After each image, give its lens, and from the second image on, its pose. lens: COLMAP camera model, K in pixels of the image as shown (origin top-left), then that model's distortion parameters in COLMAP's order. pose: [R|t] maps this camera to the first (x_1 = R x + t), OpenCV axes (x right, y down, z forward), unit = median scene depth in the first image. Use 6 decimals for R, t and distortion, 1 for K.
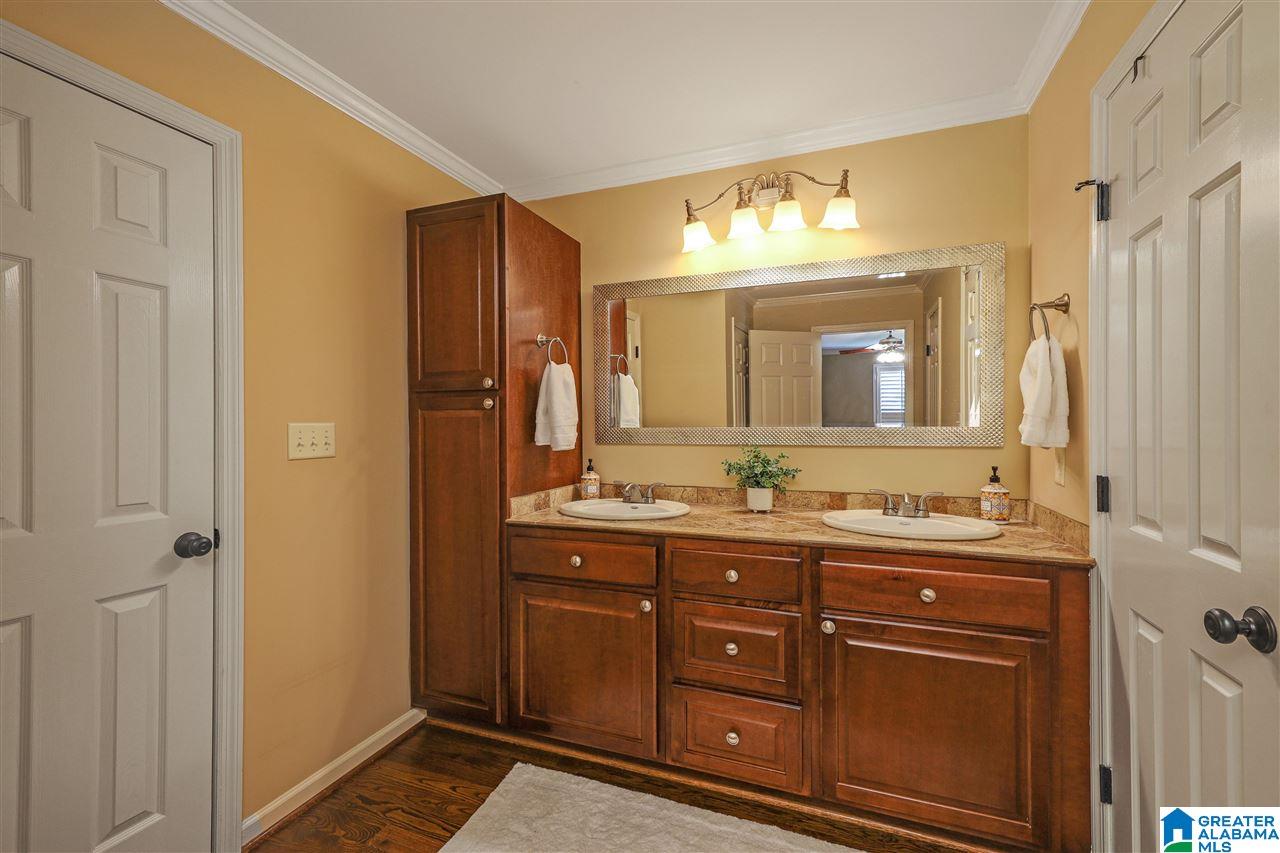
lens RADIAL K [[541.5, 0, 642.7], [0, 541.5, 430.9], [0, 0, 1]] dist [0.016373, 0.000041]
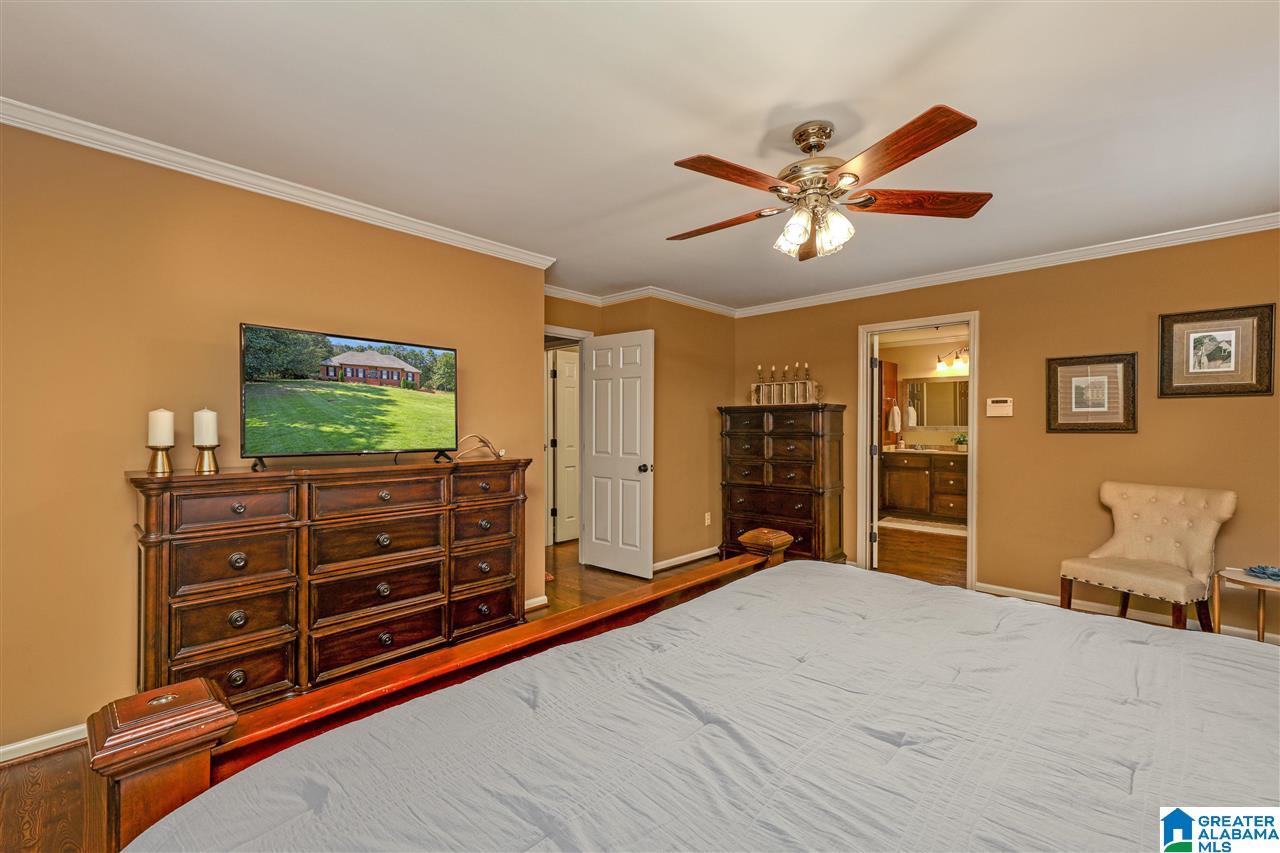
lens RADIAL K [[541.5, 0, 640.5], [0, 541.5, 430.2], [0, 0, 1]] dist [0.016373, 0.000041]
pose [[0.924837, 0.005708, -0.380322, -0.367937], [-0.003264, 0.999970, 0.007069, -0.000462], [0.380351, -0.005296, 0.924827, -3.041414]]
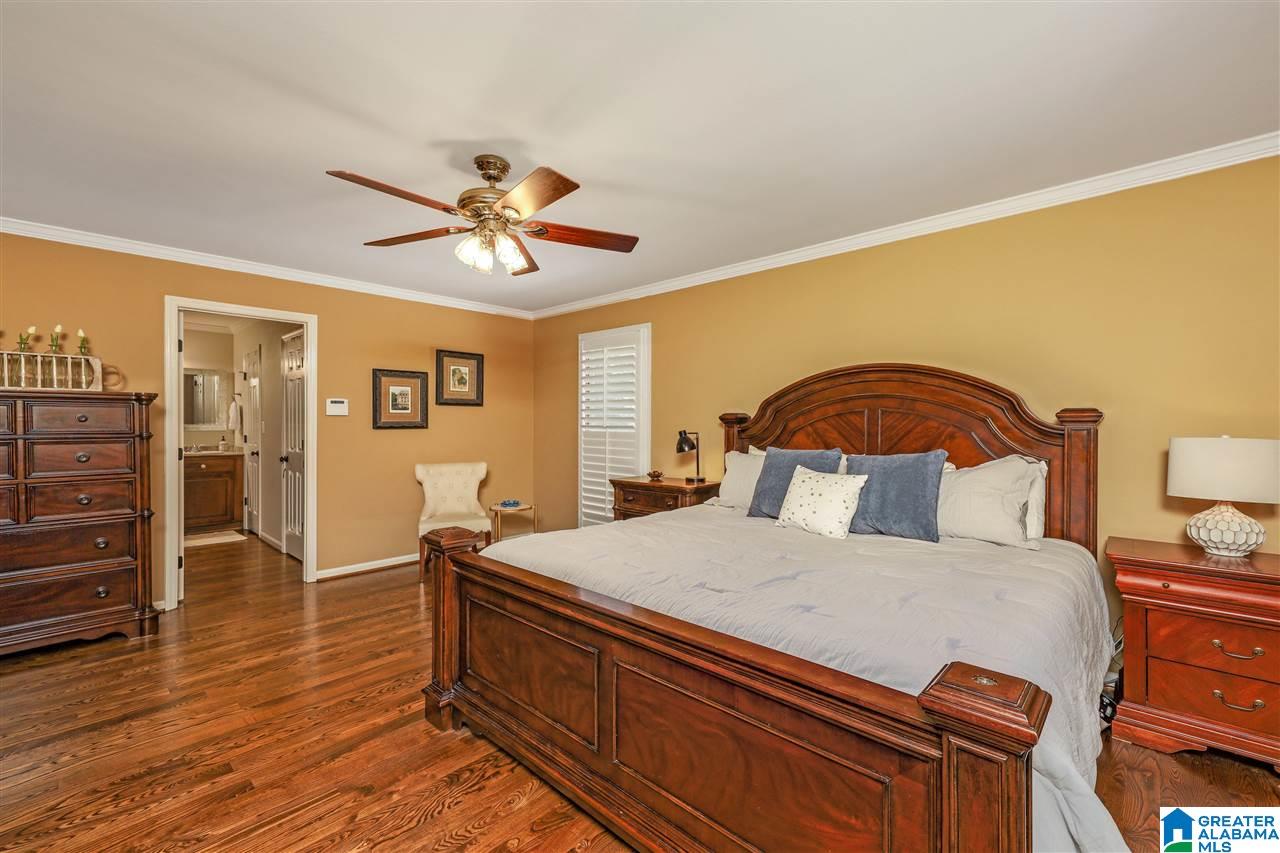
lens RADIAL K [[541.5, 0, 629.1], [0, 541.5, 425.6], [0, 0, 1]] dist [0.016373, 0.000041]
pose [[0.384640, 0.000348, 0.923067, -1.527951], [-0.000132, 1.000000, -0.000322, 0.001422], [-0.923067, 0.000002, 0.384640, -2.648023]]
